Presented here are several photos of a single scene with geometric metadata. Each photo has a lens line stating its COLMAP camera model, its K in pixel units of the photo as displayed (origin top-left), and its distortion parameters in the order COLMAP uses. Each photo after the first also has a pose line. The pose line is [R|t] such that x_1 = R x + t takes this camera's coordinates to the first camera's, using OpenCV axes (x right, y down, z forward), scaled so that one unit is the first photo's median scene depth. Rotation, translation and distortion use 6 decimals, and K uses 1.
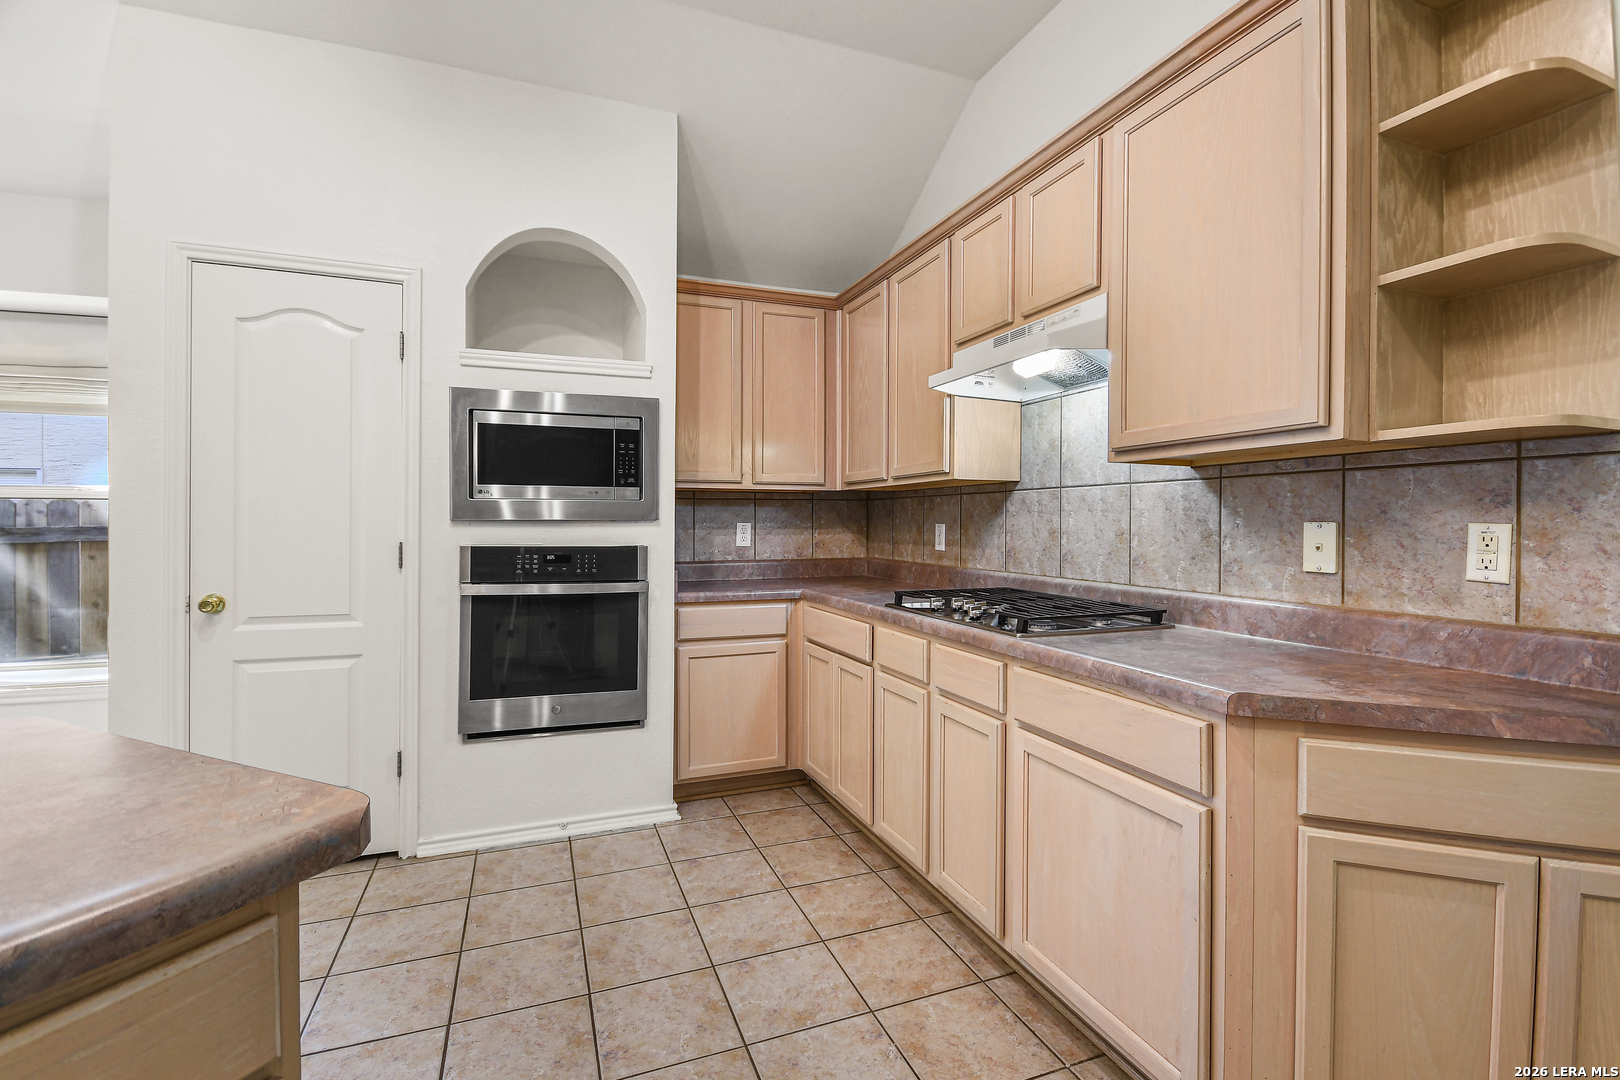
lens RADIAL K [[728.8, 0, 805.2], [0, 728.8, 525.8], [0, 0, 1]] dist [0.010672, -0.011690]
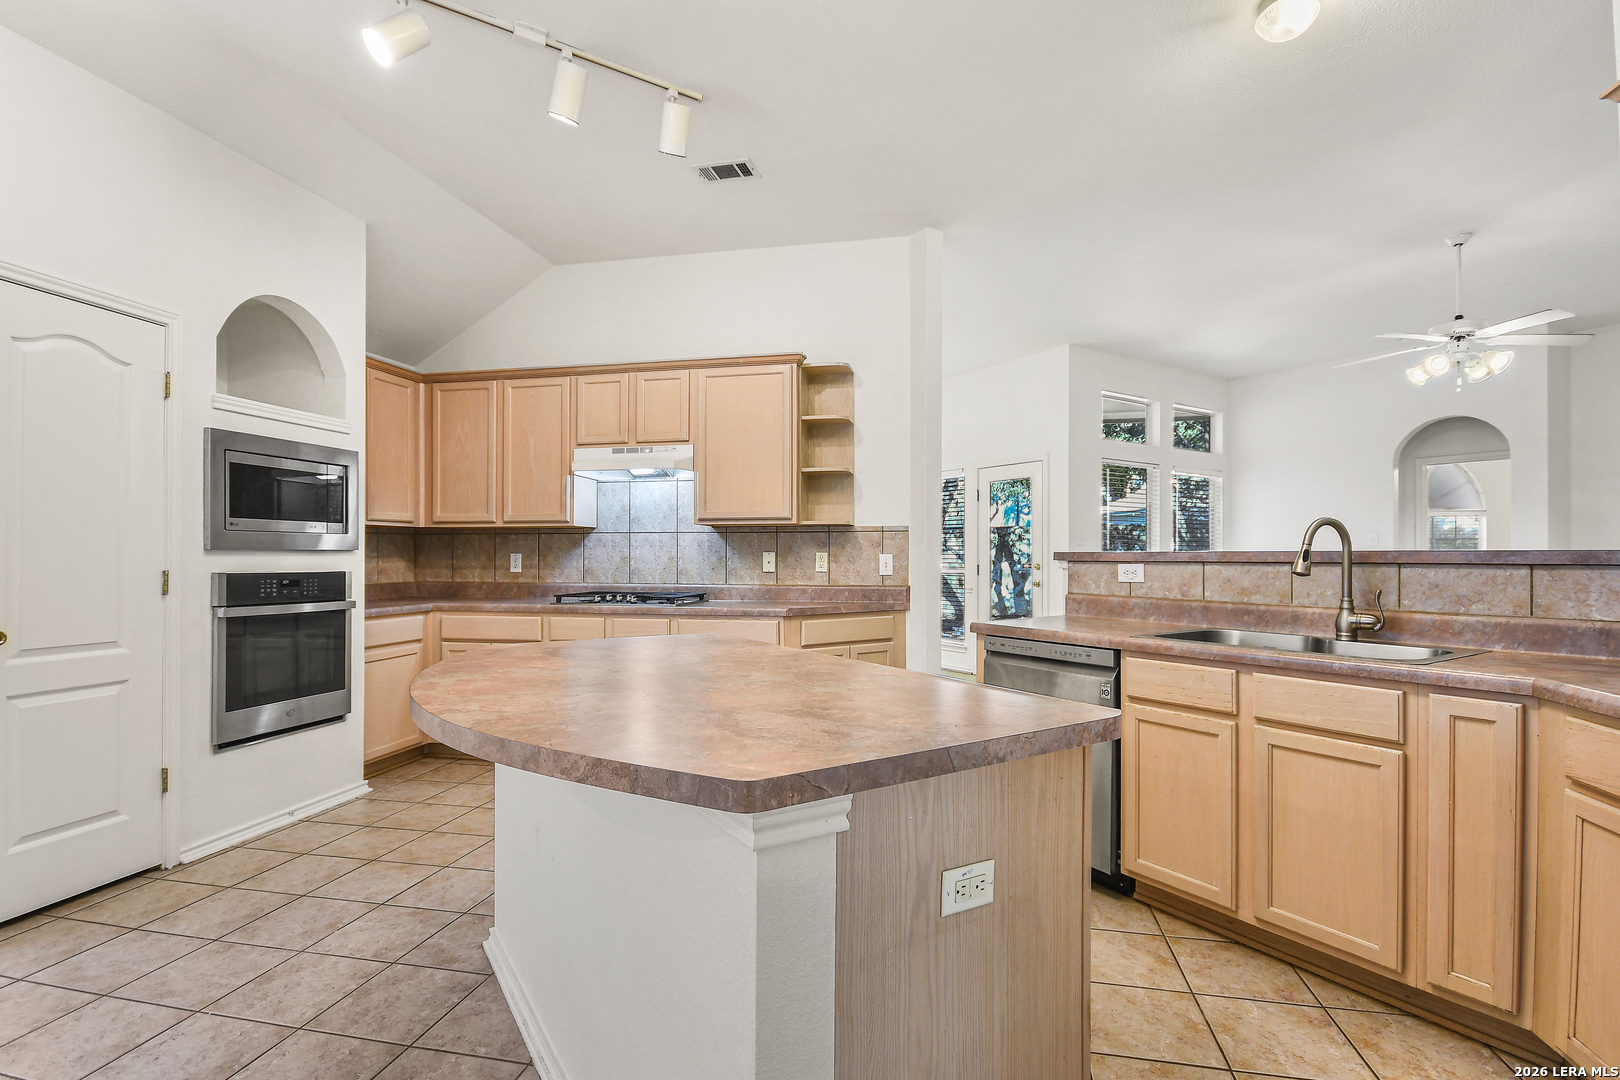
lens RADIAL K [[771.9, 0, 812.8], [0, 771.9, 557.4], [0, 0, 1]] dist [-0.000786, -0.000239]
pose [[0.542420, -0.003911, 0.840098, -0.961018], [0.004335, 0.999989, 0.001857, 0.005874], [-0.840096, 0.002634, 0.542431, -0.385543]]
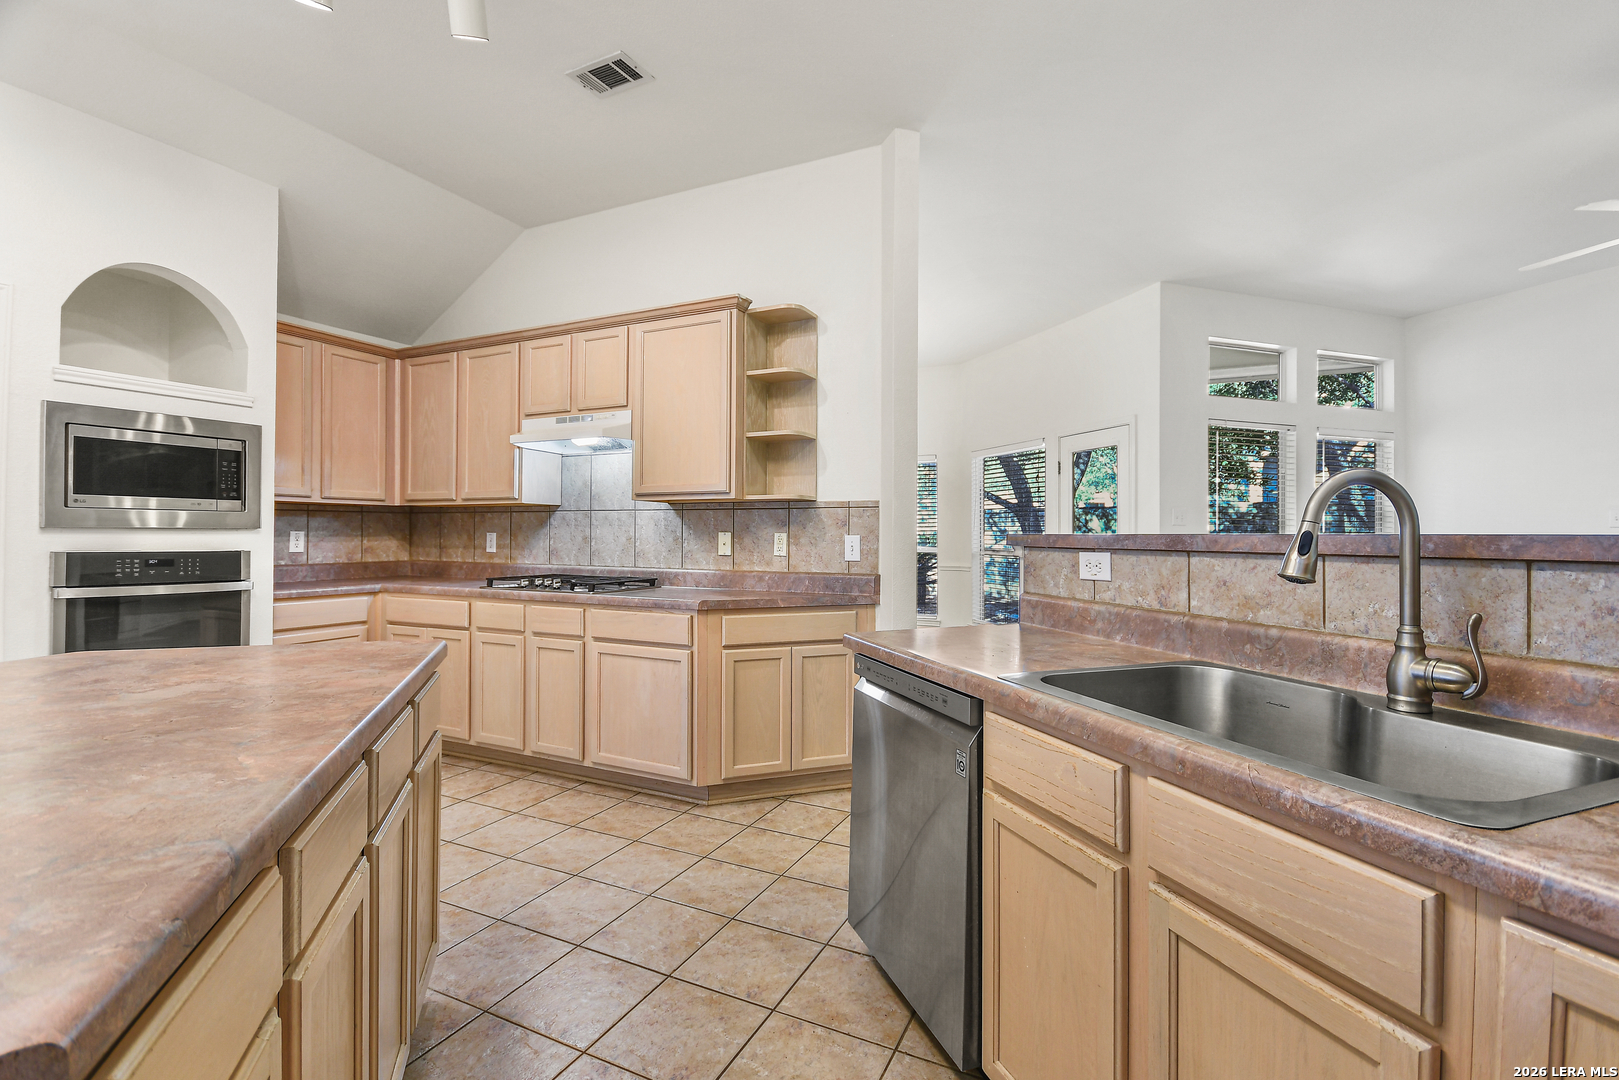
lens RADIAL K [[728.4, 0, 804.7], [0, 728.4, 525.8], [0, 0, 1]] dist [0.010672, -0.011690]
pose [[0.727503, 0.010184, 0.686029, -0.406205], [-0.000817, 0.999902, -0.013977, 0.003715], [-0.686105, 0.009608, 0.727440, -0.494439]]
